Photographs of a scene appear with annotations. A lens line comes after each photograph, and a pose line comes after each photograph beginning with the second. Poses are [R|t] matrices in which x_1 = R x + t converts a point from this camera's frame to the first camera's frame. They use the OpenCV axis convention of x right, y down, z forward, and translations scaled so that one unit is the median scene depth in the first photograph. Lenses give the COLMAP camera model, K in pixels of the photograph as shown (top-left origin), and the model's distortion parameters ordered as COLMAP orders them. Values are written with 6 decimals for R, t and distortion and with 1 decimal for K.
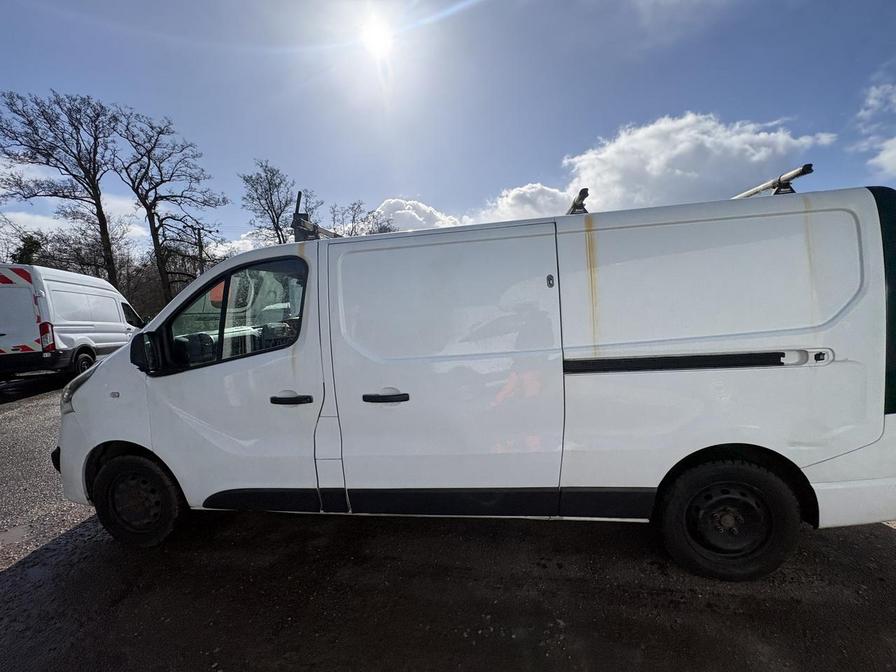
lens RADIAL K [[356.5, 0, 446.2], [0, 356.5, 330.0], [0, 0, 1]] dist [0.007058, -0.001239]
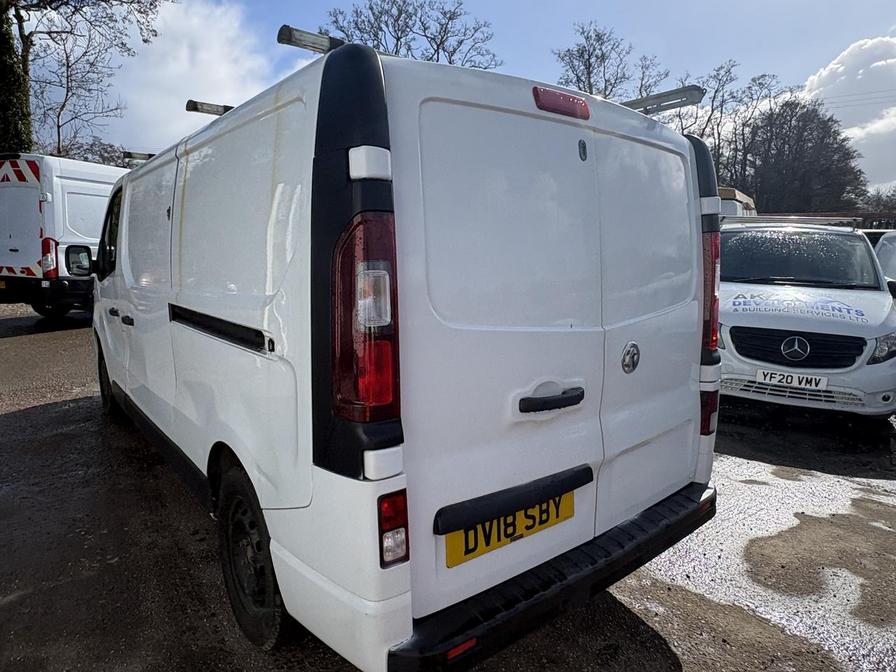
lens RADIAL K [[552.9, 0, 447.4], [0, 552.9, 320.4], [0, 0, 1]] dist [0.005523, -0.000372]
pose [[0.732499, 0.154891, -0.662913, 0.145814], [-0.103452, 0.987790, 0.116488, -0.009206], [0.672862, -0.016747, 0.739579, 0.037261]]
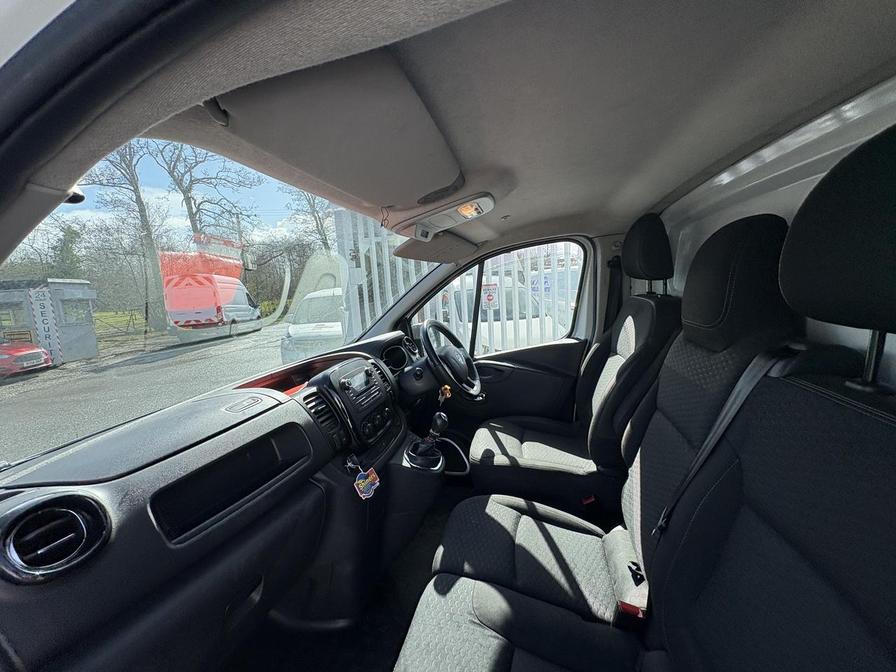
lens RADIAL K [[356.5, 0, 444.7], [0, 356.5, 337.9], [0, 0, 1]] dist [0.007058, -0.001239]
pose [[0.994622, -0.013687, -0.102660, -0.047546], [0.021496, 0.996925, 0.075353, -0.010013], [0.101313, -0.077155, 0.991858, 0.090848]]
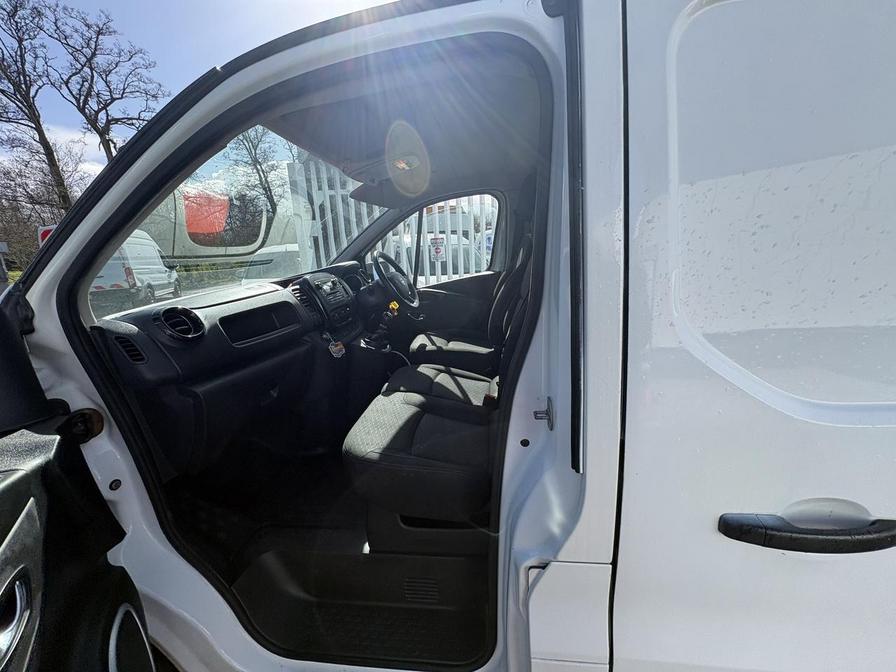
lens RADIAL K [[356.5, 0, 446.4], [0, 356.5, 335.5], [0, 0, 1]] dist [0.007058, -0.001239]
pose [[0.999628, -0.018359, 0.020190, -0.042659], [0.014695, 0.985571, 0.168625, -0.002300], [-0.022994, -0.168266, 0.985473, 0.066088]]
